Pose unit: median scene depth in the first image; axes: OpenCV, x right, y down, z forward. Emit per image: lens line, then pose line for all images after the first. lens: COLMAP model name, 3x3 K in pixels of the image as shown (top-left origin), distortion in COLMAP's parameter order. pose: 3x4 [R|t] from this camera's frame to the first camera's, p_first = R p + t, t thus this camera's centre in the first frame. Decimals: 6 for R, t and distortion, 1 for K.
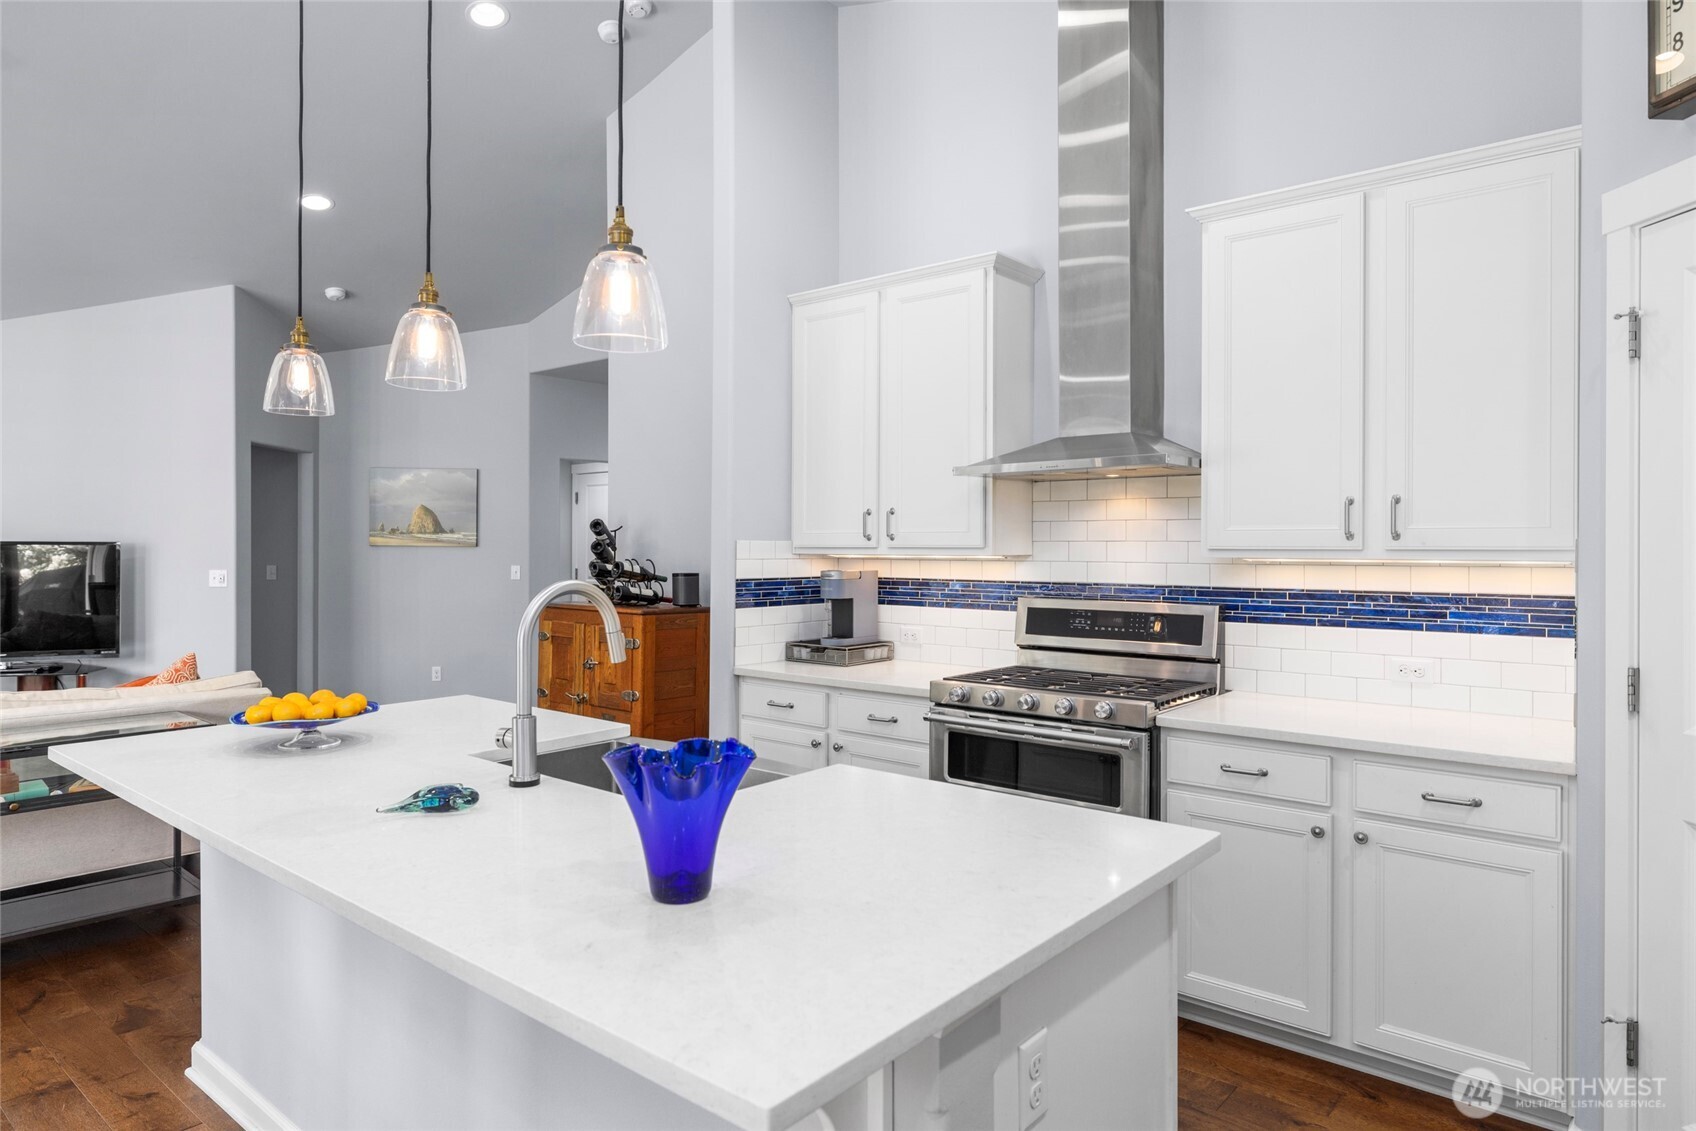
lens RADIAL K [[1035.0, 0, 832.6], [0, 1035.0, 549.6], [0, 0, 1]] dist [0.001558, -0.000714]
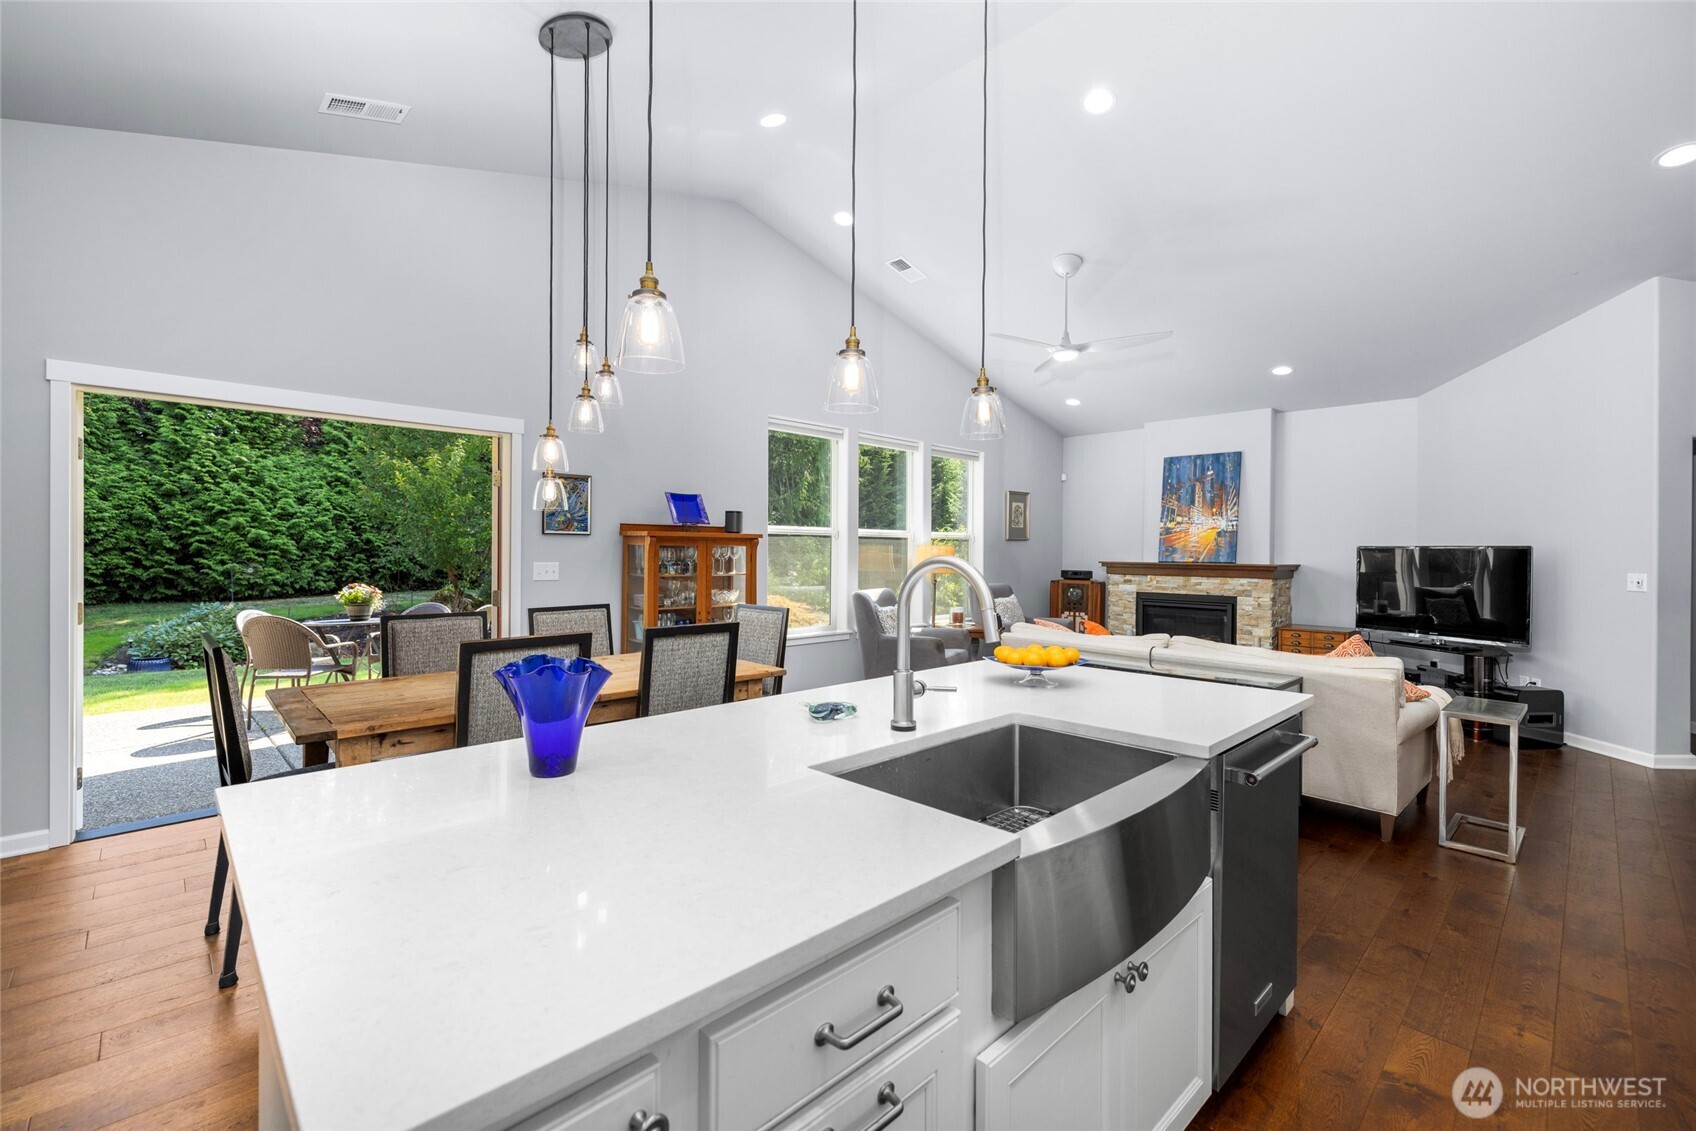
lens RADIAL K [[723.5, 0, 836.2], [0, 723.5, 547.7], [0, 0, 1]] dist [0.004520, -0.001005]
pose [[-0.104908, -0.008687, -0.994444, 0.307402], [-0.010614, 0.999915, -0.007615, 0.014492], [0.994425, 0.009756, -0.104991, 0.567481]]
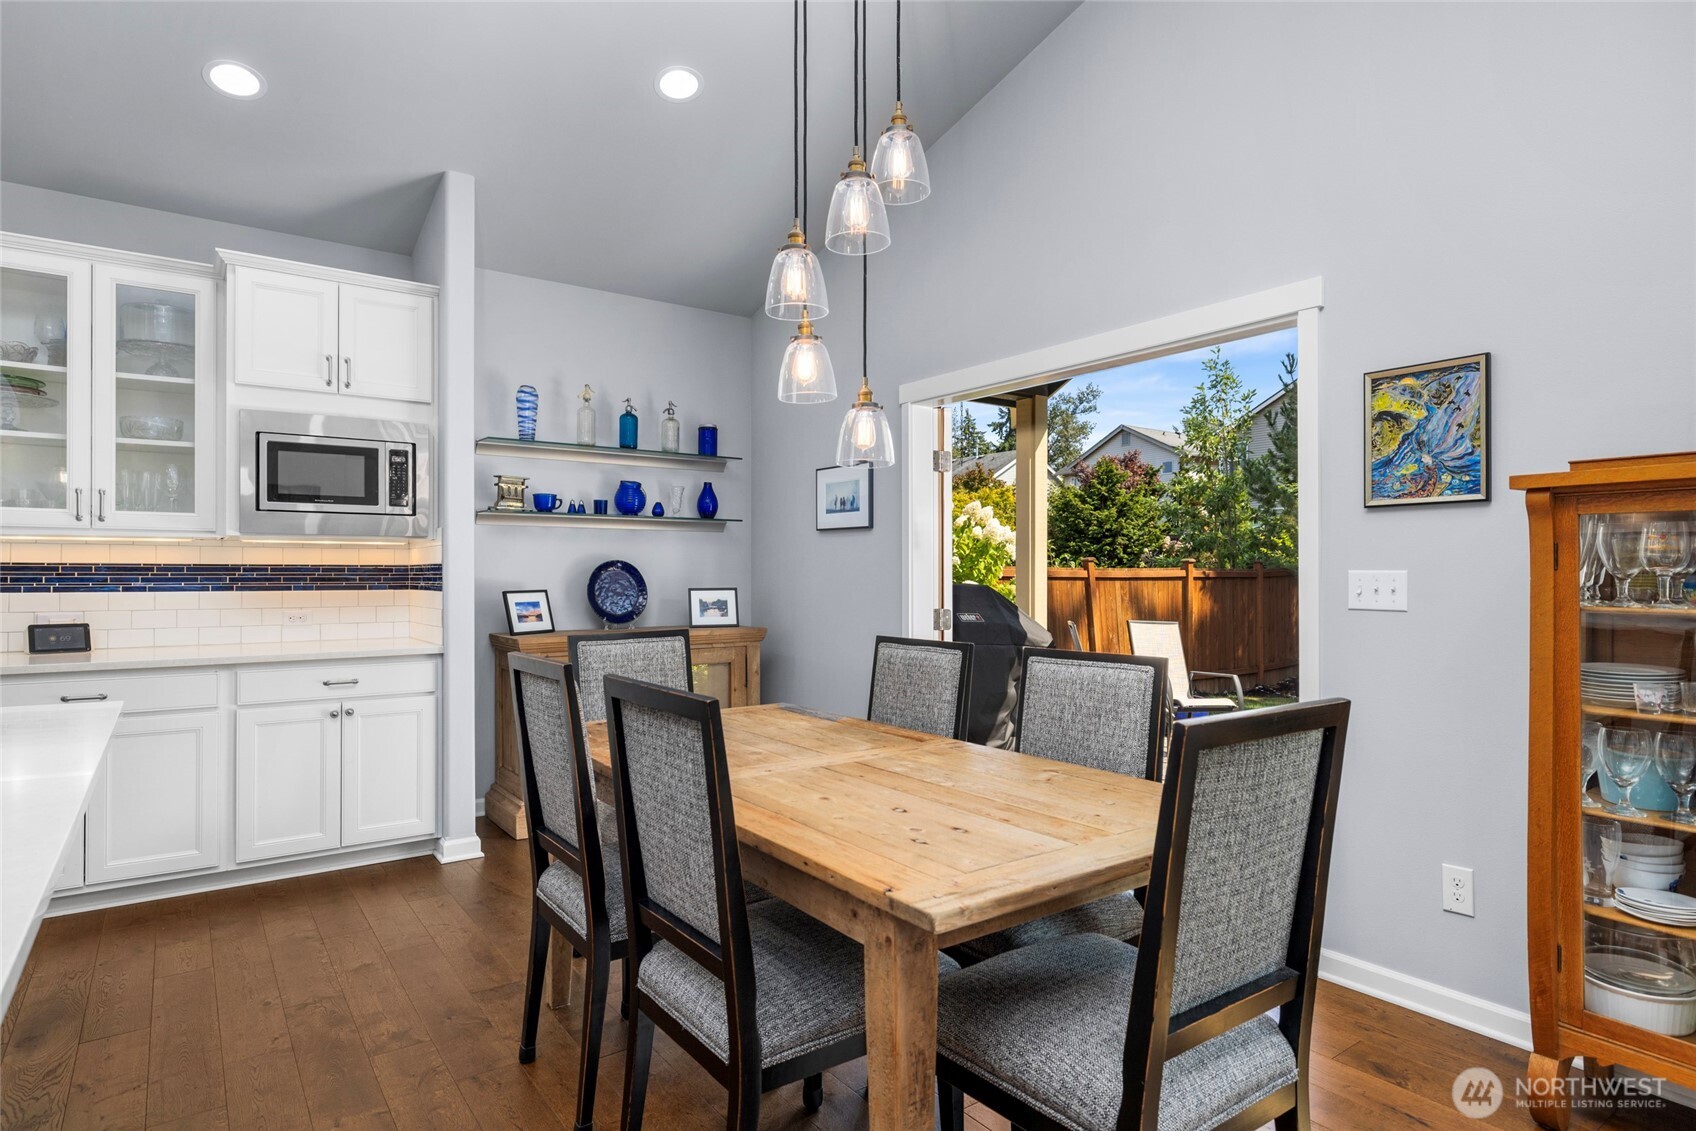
lens RADIAL K [[921.5, 0, 841.9], [0, 921.5, 570.5], [0, 0, 1]] dist [-0.005144, -0.000368]
pose [[-0.972274, -0.003763, 0.233816, -0.627800], [-0.004244, 0.999990, -0.001552, 0.038312], [-0.233808, -0.002501, -0.972280, 0.731260]]
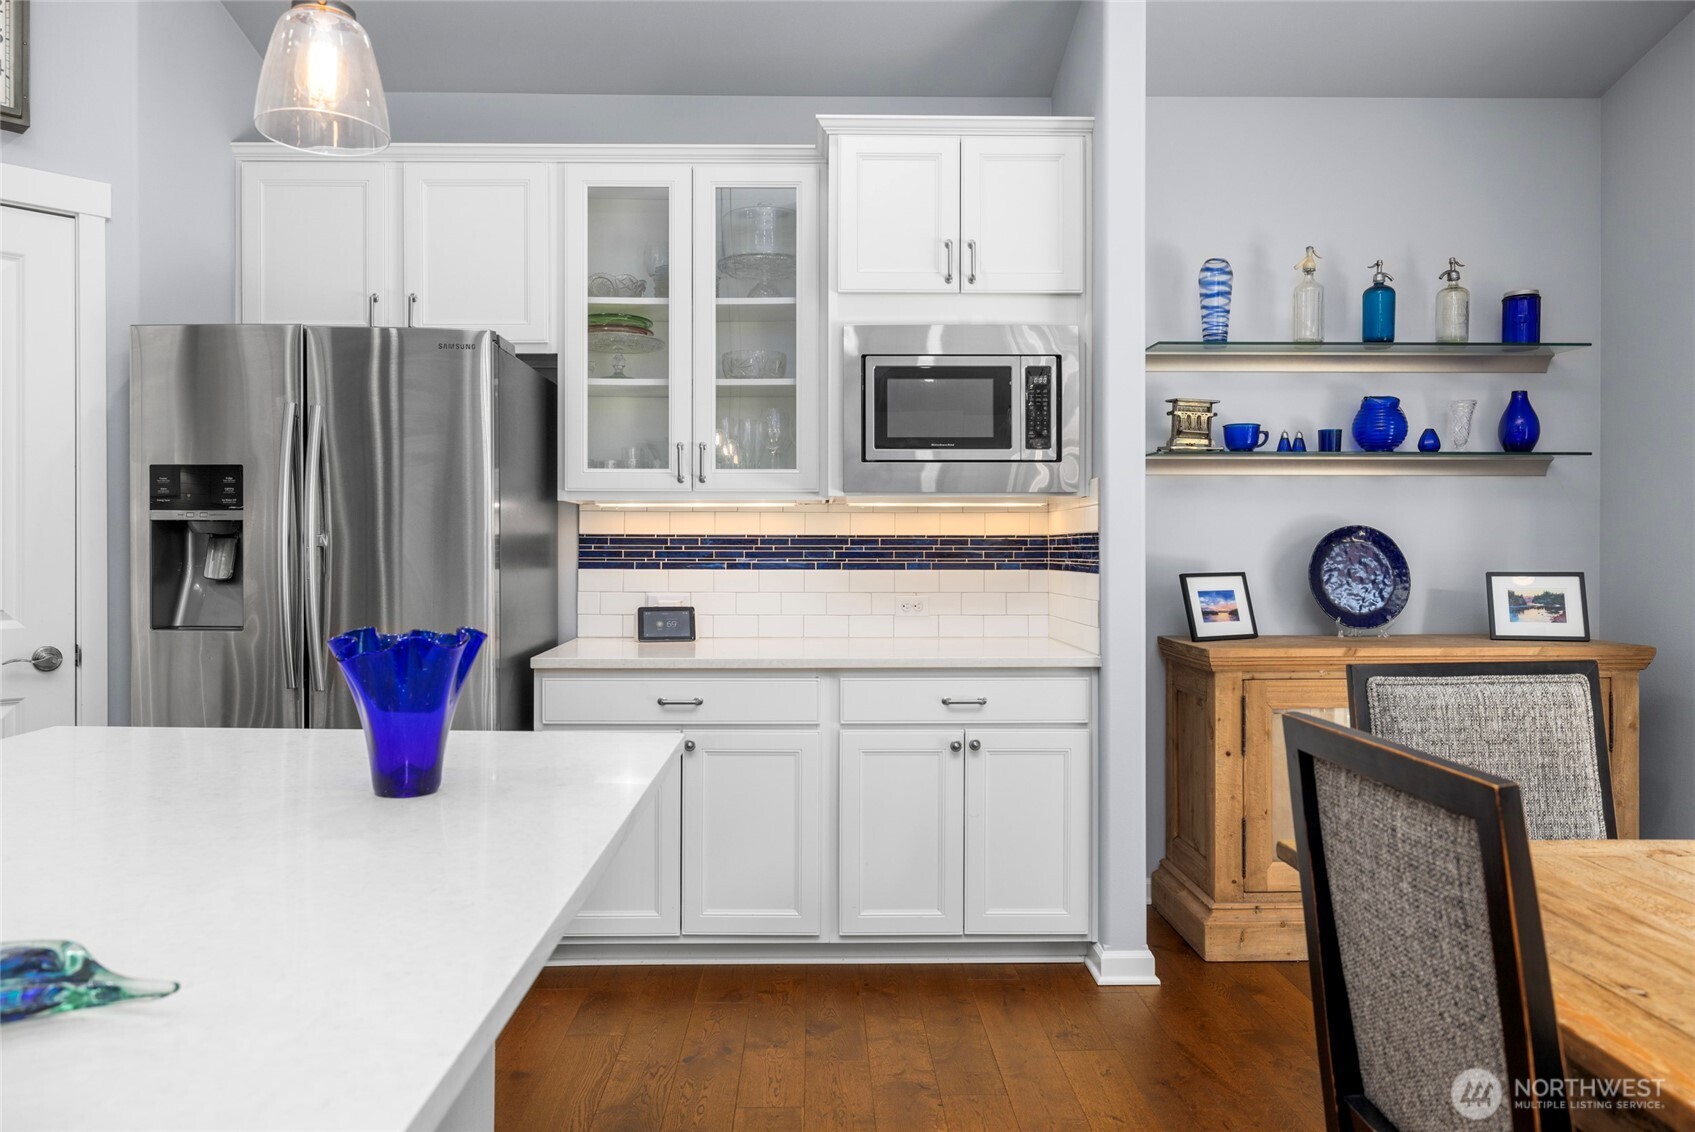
lens RADIAL K [[1105.3, 0, 827.5], [0, 1105.3, 557.3], [0, 0, 1]] dist [-0.001315, 0.002605]
pose [[-0.658986, -0.011312, 0.752070, -0.436386], [-0.002592, 0.999915, 0.012768, 0.039756], [-0.752151, 0.006464, -0.658960, 0.526876]]
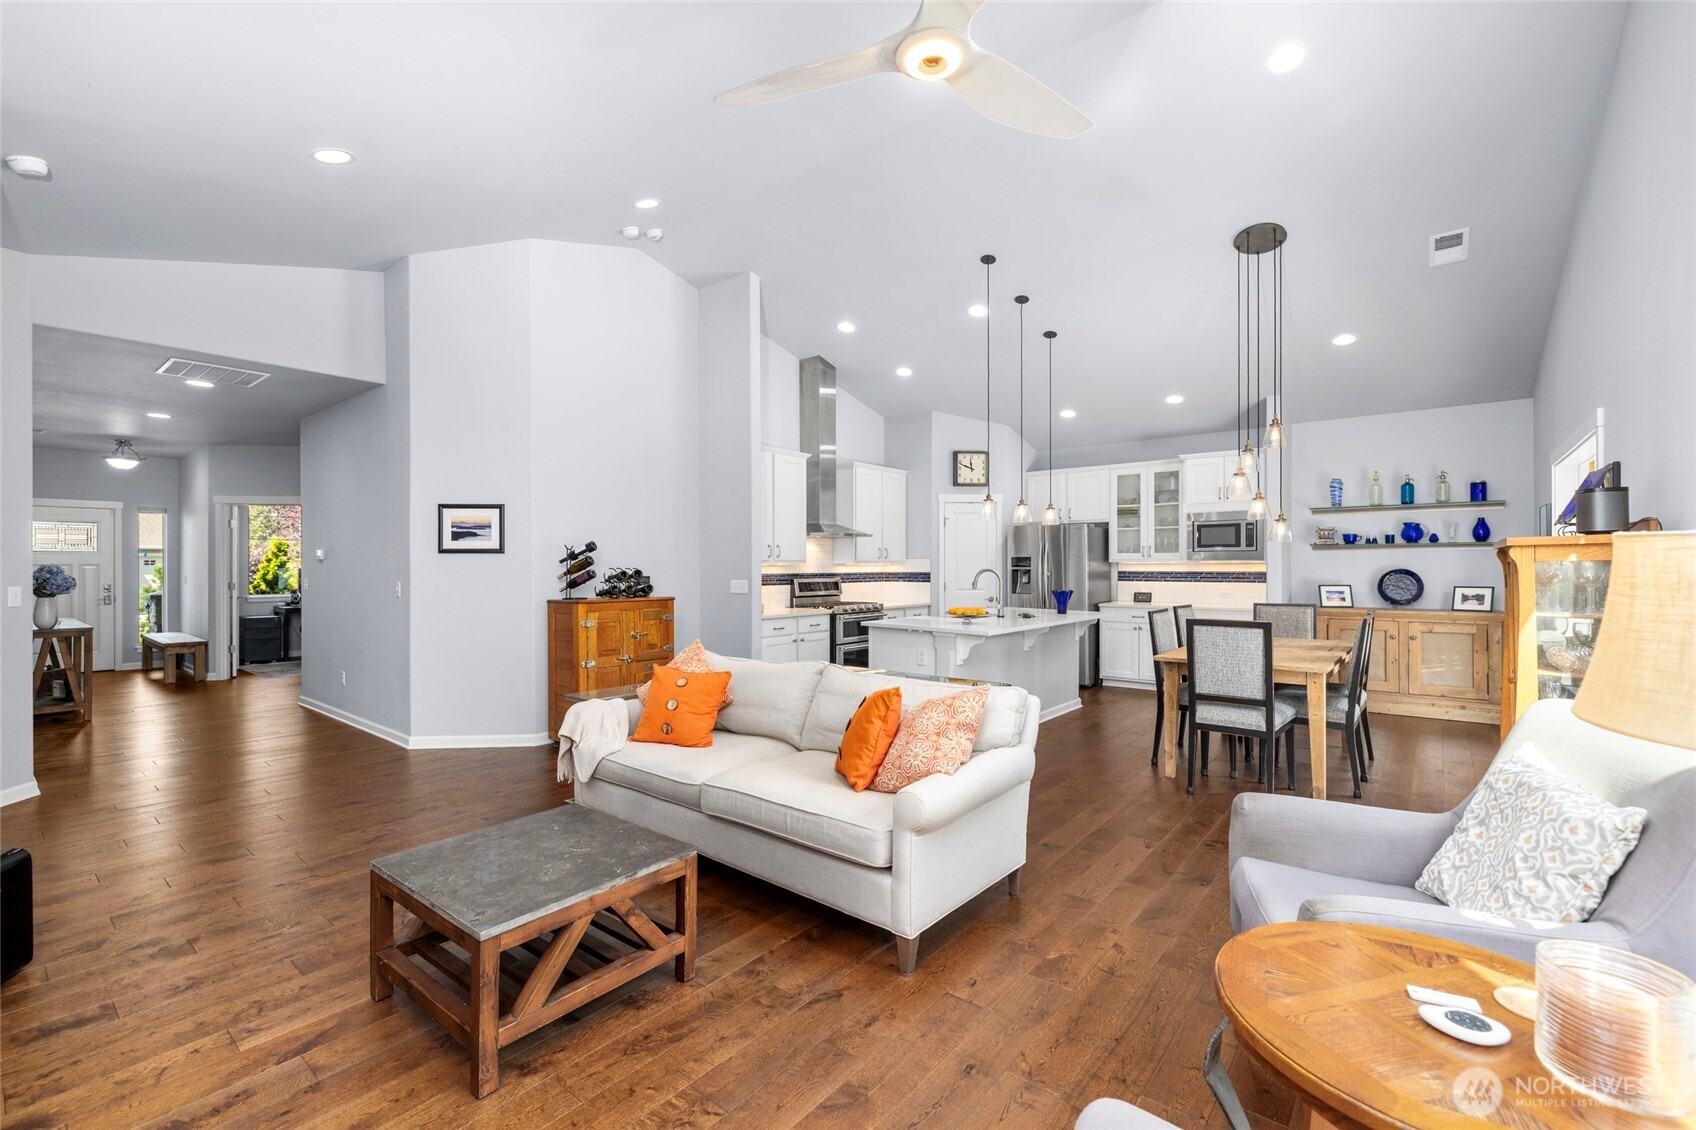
lens RADIAL K [[723.5, 0, 833.8], [0, 723.5, 564.0], [0, 0, 1]] dist [0.004520, -0.001005]
pose [[-0.017091, -0.002802, 0.999850, -1.763763], [0.003021, 0.999991, 0.002854, 0.001940], [-0.999849, 0.003069, -0.017083, 0.956098]]
